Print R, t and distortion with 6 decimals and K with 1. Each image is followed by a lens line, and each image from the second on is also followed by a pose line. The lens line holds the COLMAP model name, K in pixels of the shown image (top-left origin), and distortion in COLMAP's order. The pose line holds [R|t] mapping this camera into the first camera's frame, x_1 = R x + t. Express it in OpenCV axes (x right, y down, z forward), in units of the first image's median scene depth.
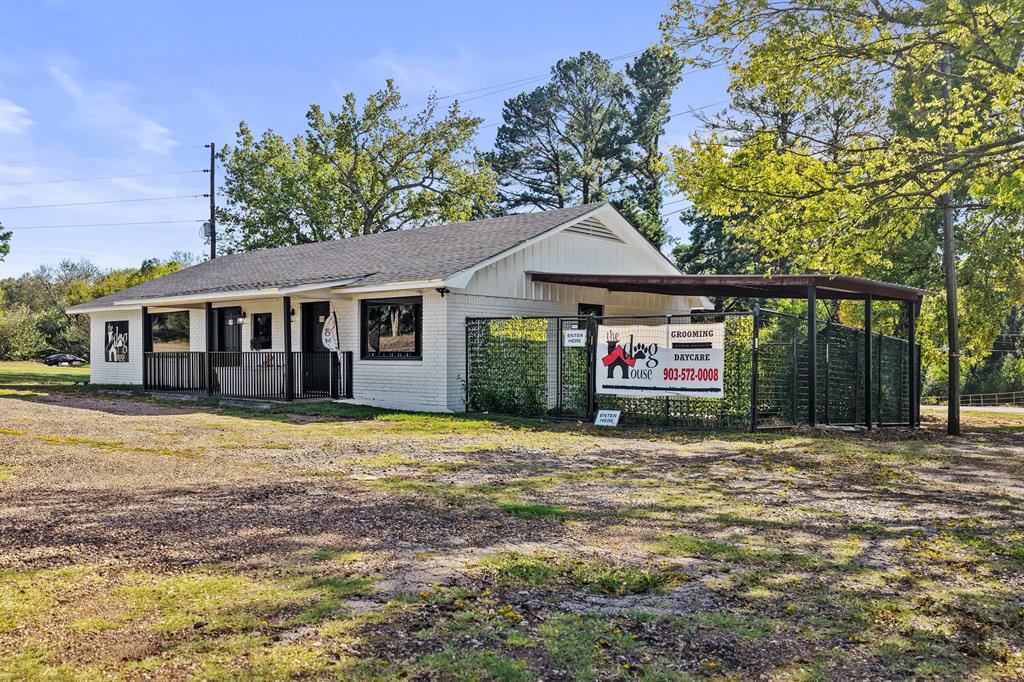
lens RADIAL K [[849.0, 0, 510.5], [0, 849.0, 343.7], [0, 0, 1]] dist [0.005831, 0.003884]
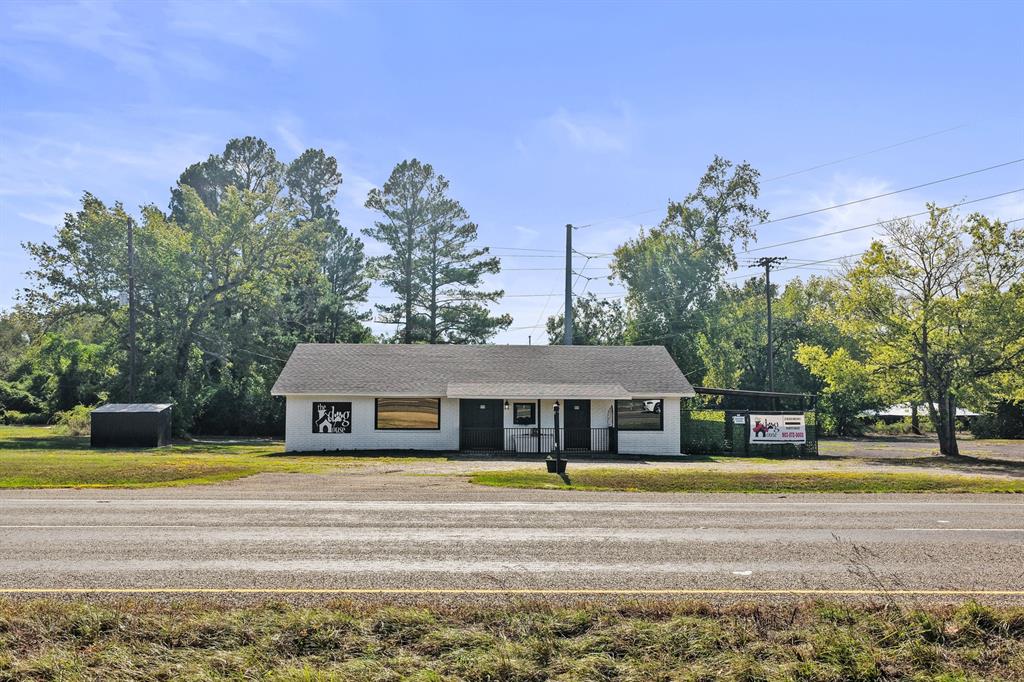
lens RADIAL K [[849.0, 0, 516.6], [0, 849.0, 345.5], [0, 0, 1]] dist [0.005831, 0.003884]
pose [[0.717511, 0.032873, 0.695771, -2.036004], [-0.012926, 0.999342, -0.033886, -0.126790], [-0.696427, 0.015320, 0.717464, -0.250260]]
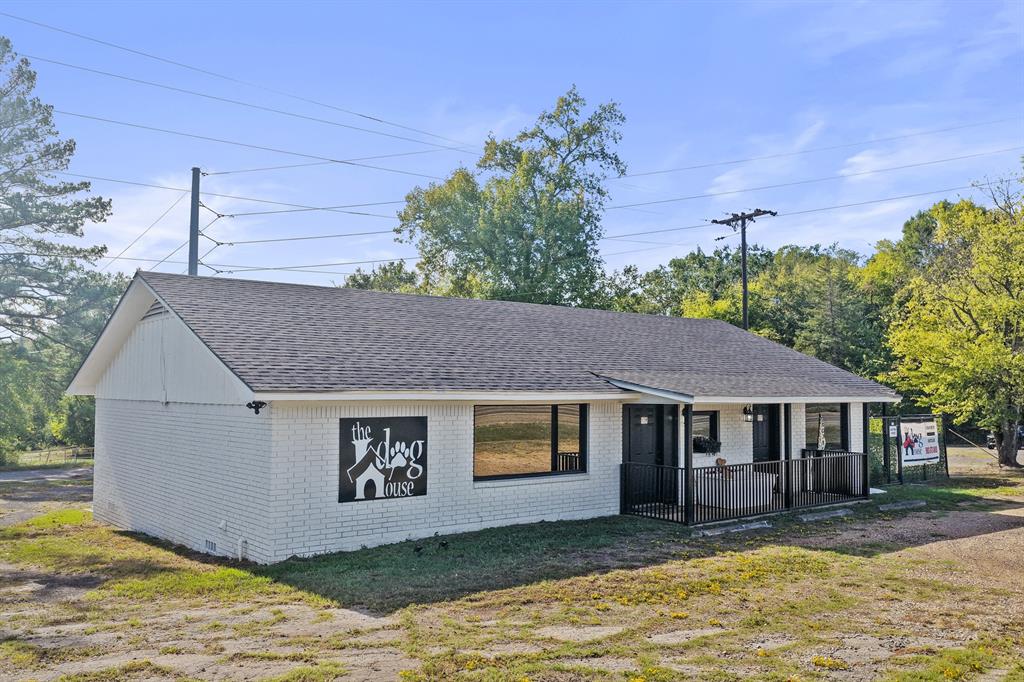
lens RADIAL K [[849.0, 0, 512.2], [0, 849.0, 331.1], [0, 0, 1]] dist [0.005831, 0.003884]
pose [[0.182322, 0.064344, 0.981131, -1.638509], [-0.018635, 0.997903, -0.061981, -0.082381], [-0.983062, -0.006983, 0.183138, 1.443306]]
